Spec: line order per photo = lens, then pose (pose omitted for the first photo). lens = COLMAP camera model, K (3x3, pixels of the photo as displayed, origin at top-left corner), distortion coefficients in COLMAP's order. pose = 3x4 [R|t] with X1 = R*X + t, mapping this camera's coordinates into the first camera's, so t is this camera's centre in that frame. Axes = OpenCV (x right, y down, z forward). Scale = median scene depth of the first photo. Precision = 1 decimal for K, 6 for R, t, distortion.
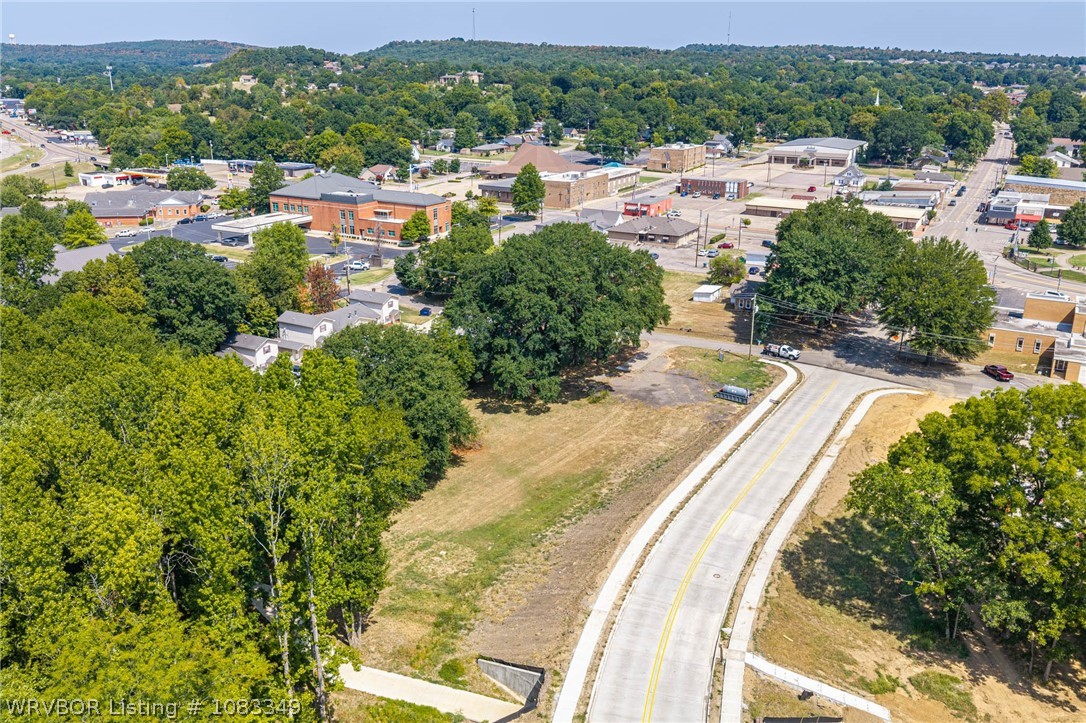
lens RADIAL K [[894.2, 0, 552.6], [0, 894.2, 360.4], [0, 0, 1]] dist [0.011196, -0.020405]
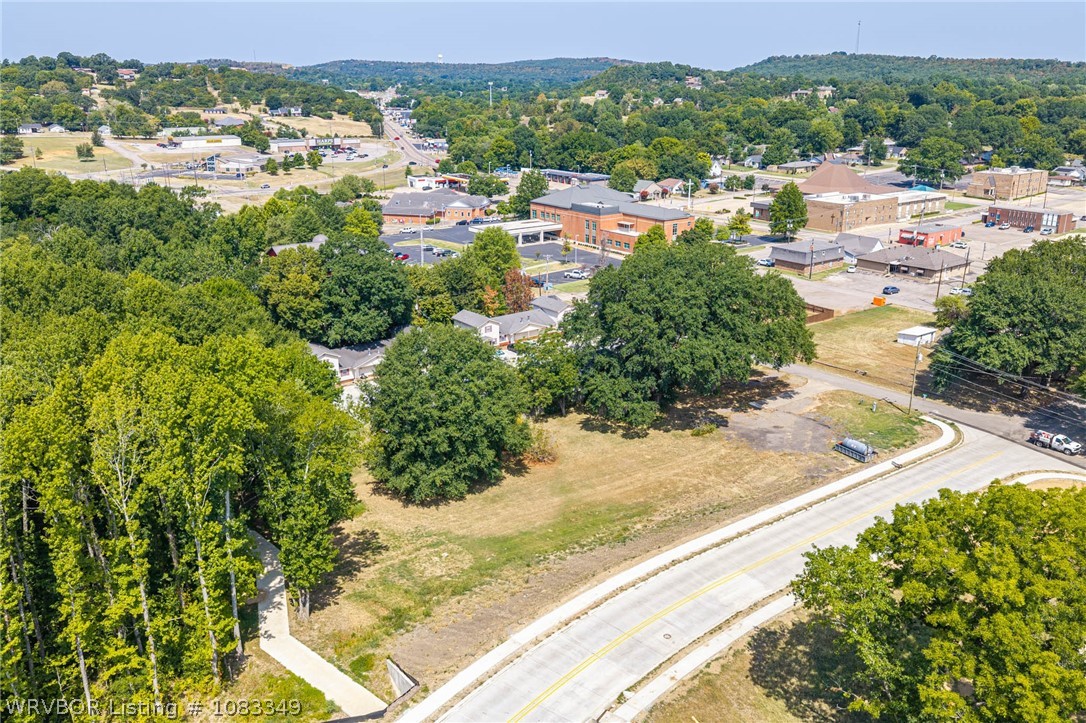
lens RADIAL K [[894.2, 0, 545.8], [0, 894.2, 366.7], [0, 0, 1]] dist [0.011196, -0.020405]
pose [[0.917936, 0.118133, -0.378732, 0.117605], [-0.121619, 0.992467, 0.014798, -0.009093], [0.377627, 0.032478, 0.925388, 0.031680]]
